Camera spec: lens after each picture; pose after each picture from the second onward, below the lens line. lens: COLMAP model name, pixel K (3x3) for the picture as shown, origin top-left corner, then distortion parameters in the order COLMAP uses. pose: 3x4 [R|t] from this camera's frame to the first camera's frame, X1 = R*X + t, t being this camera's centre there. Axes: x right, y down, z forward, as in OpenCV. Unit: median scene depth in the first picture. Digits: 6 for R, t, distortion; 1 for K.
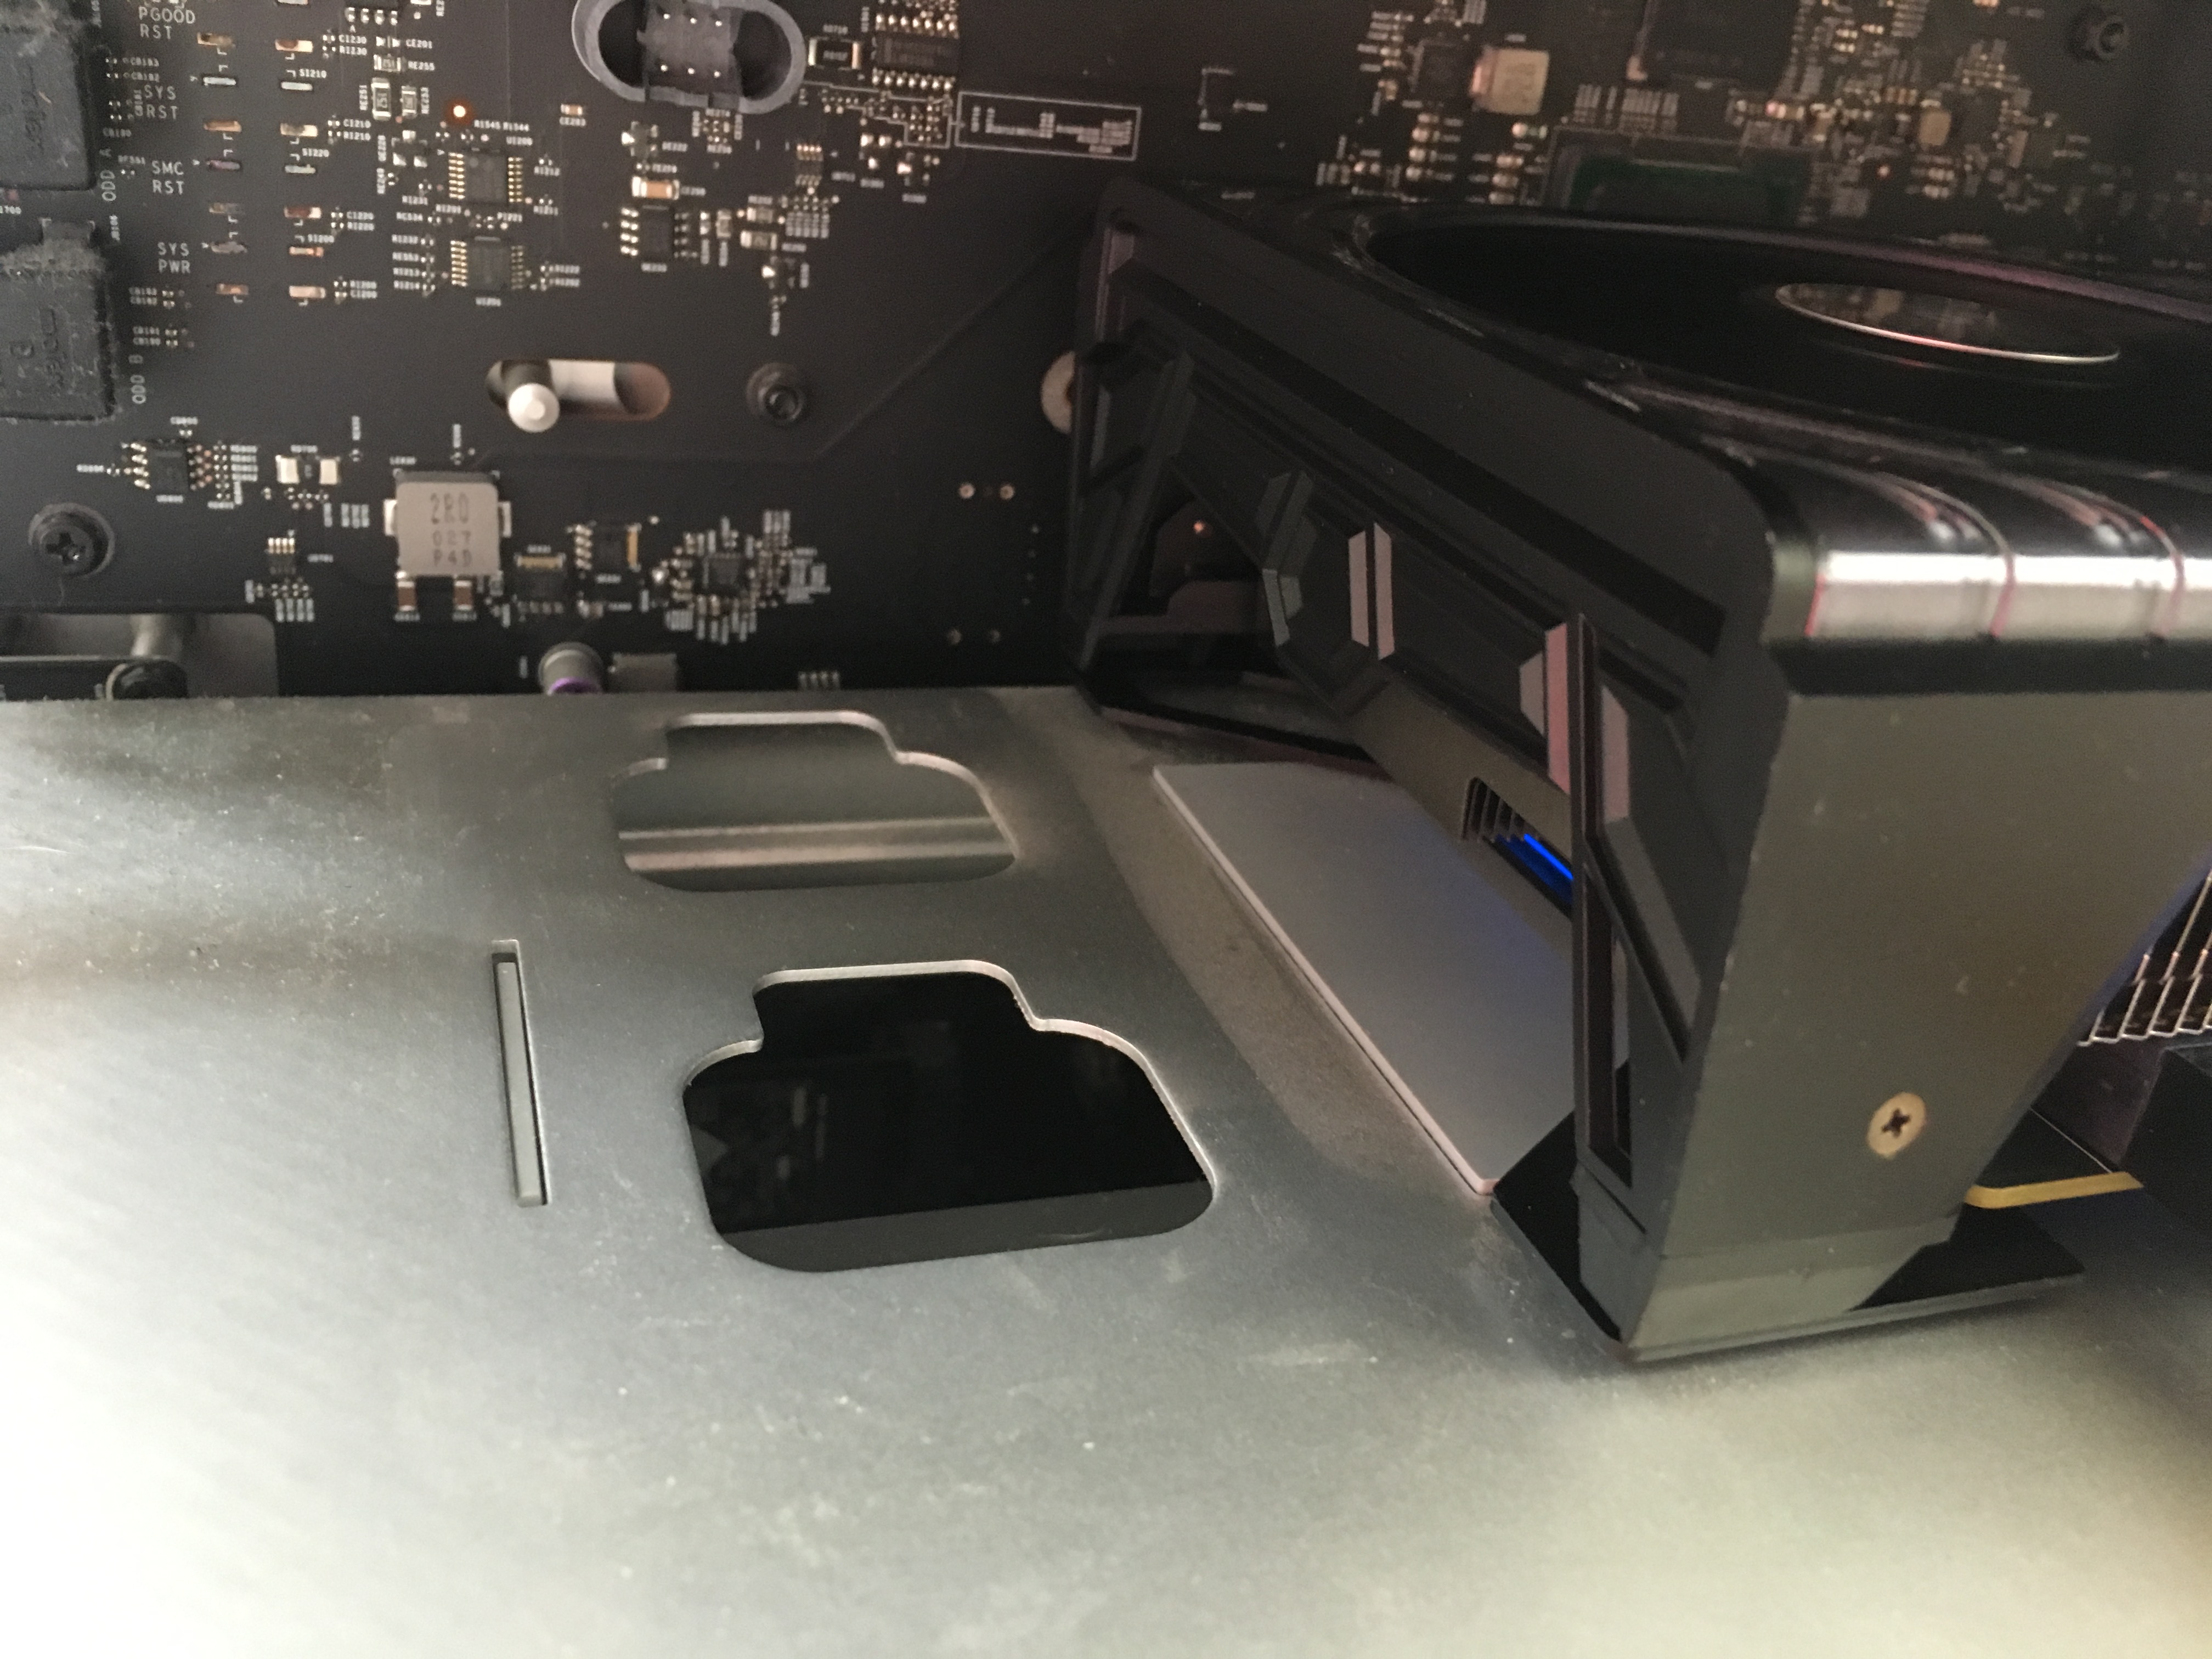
lens RADIAL K [[1932.9, 0, 1106.0], [0, 1932.9, 829.5], [0, 0, 1]] dist [0.065001, -0.115357]
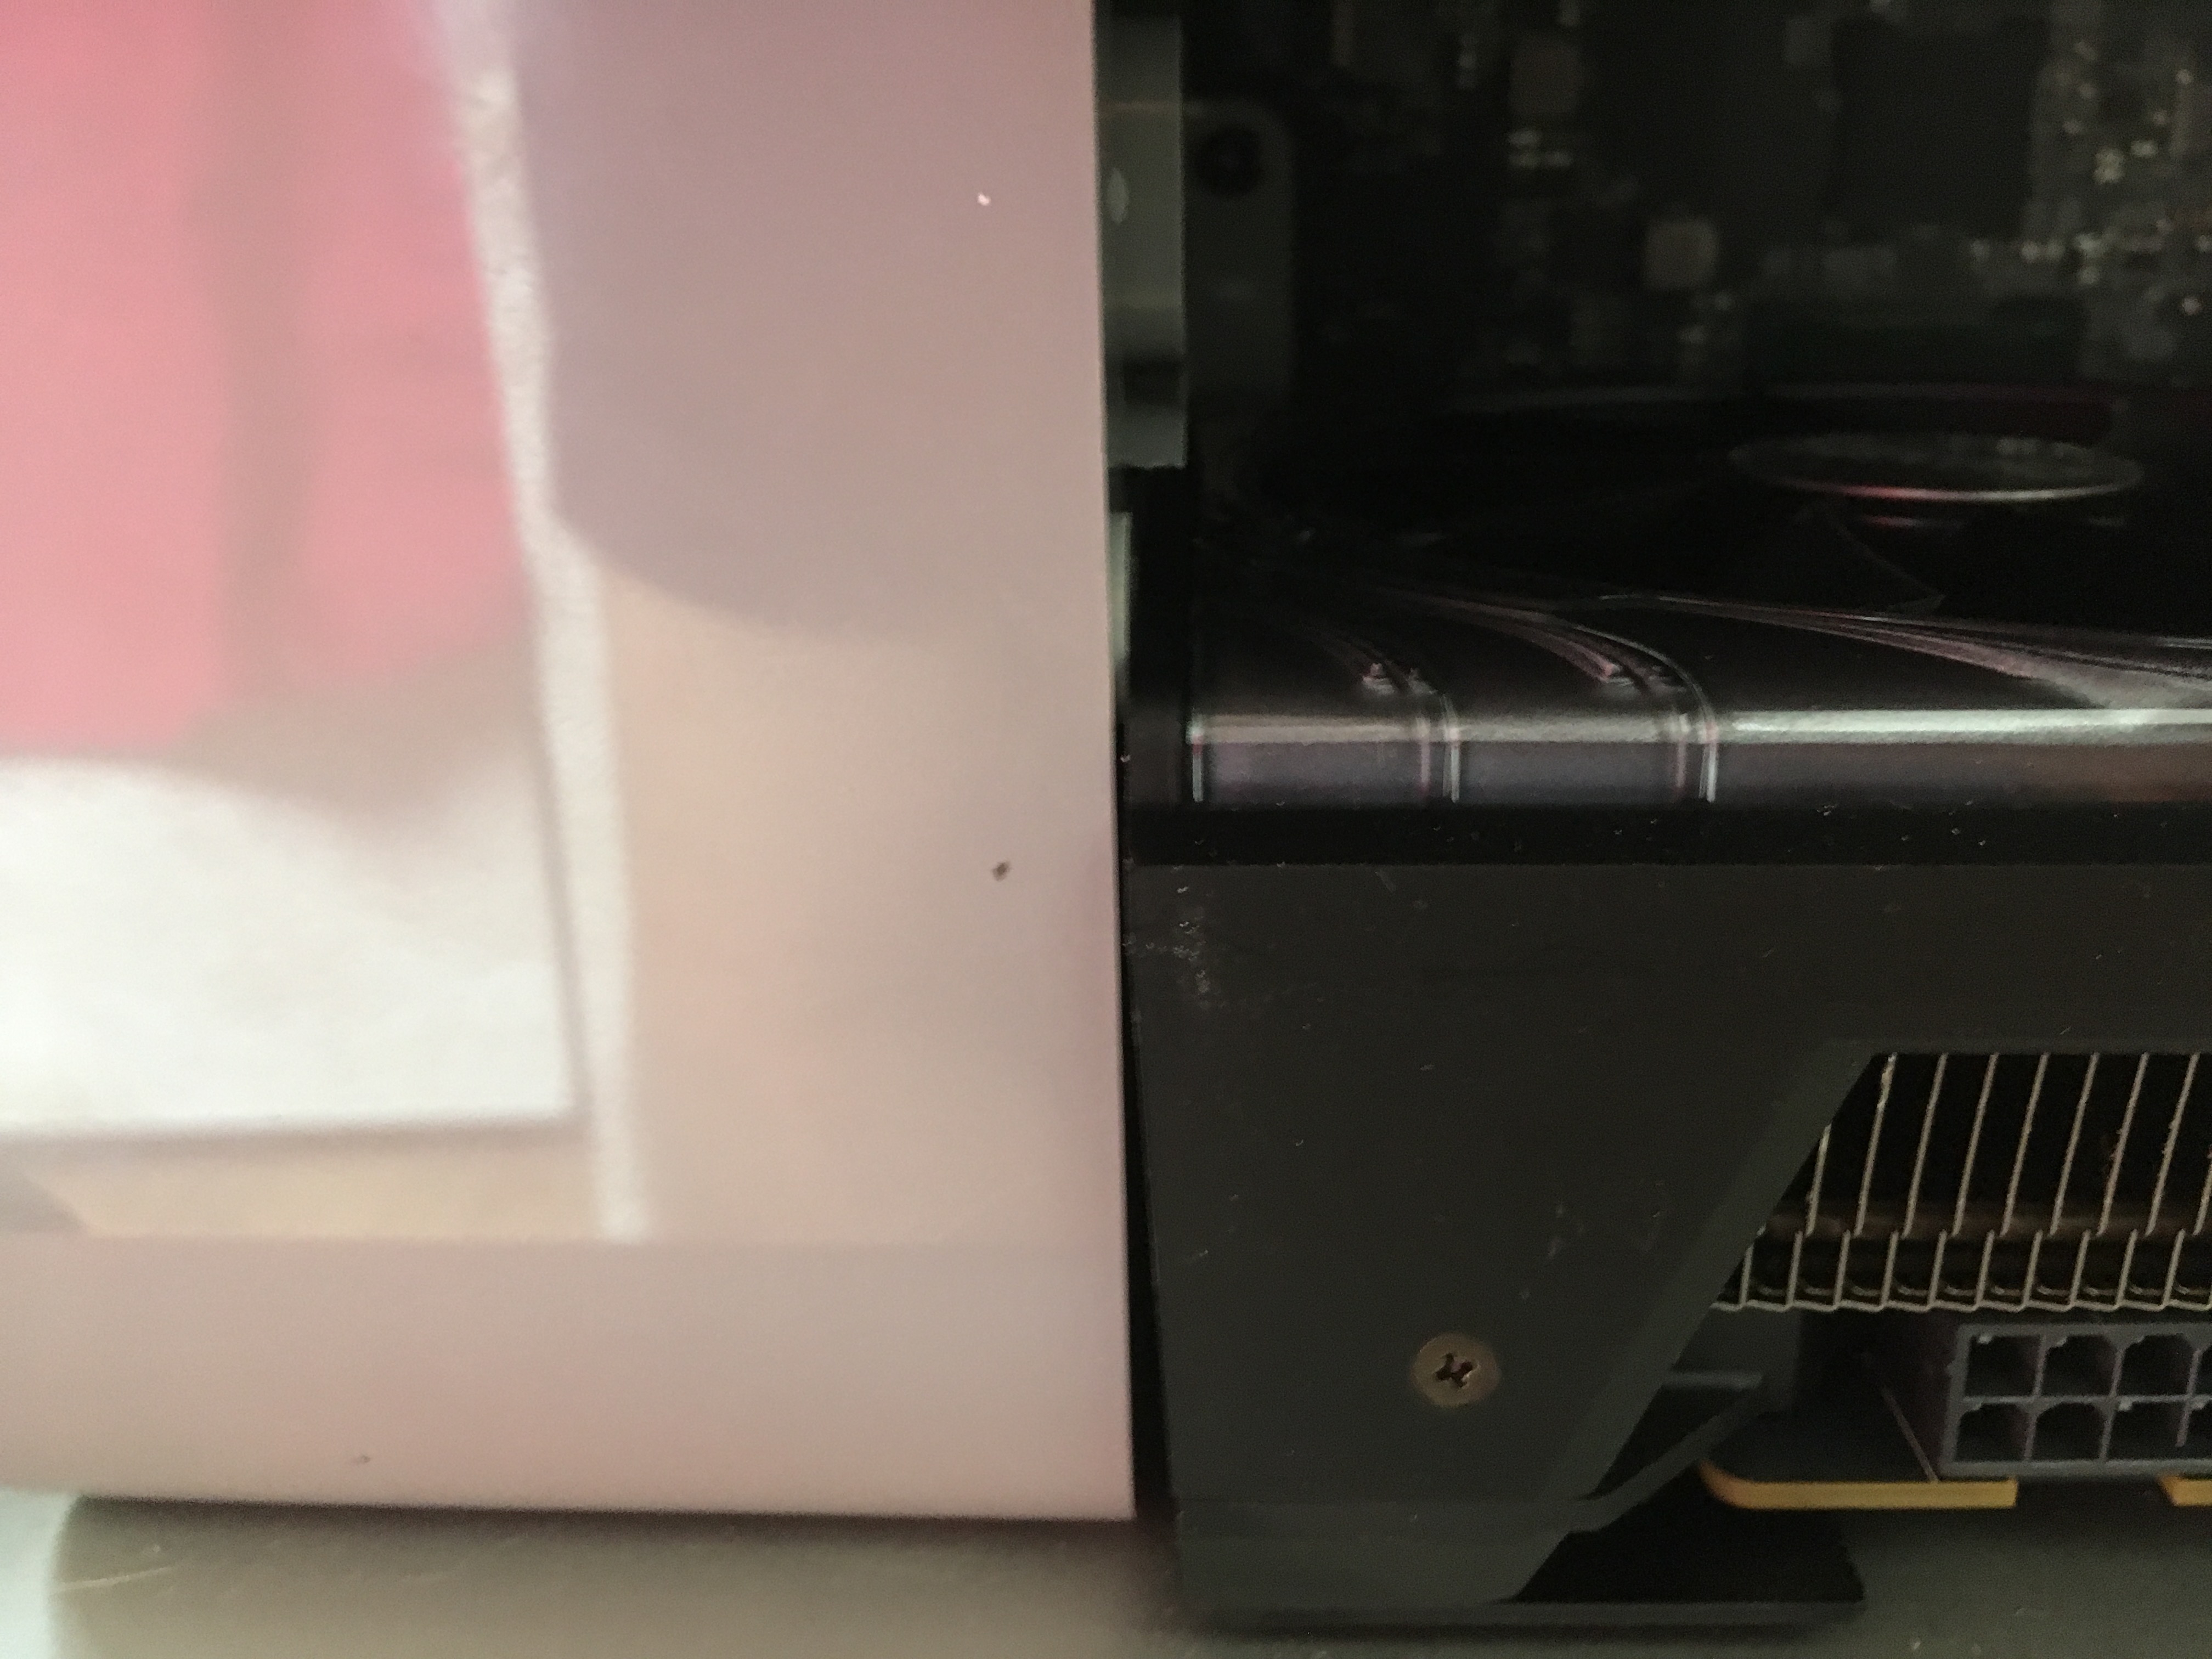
lens RADIAL K [[1932.9, 0, 1106.0], [0, 1932.9, 829.5], [0, 0, 1]] dist [0.065001, -0.115357]
pose [[0.934956, -0.008612, -0.354659, 0.273017], [-0.034122, 0.992887, -0.114063, 0.008592], [0.353119, 0.118745, 0.928012, 0.060942]]
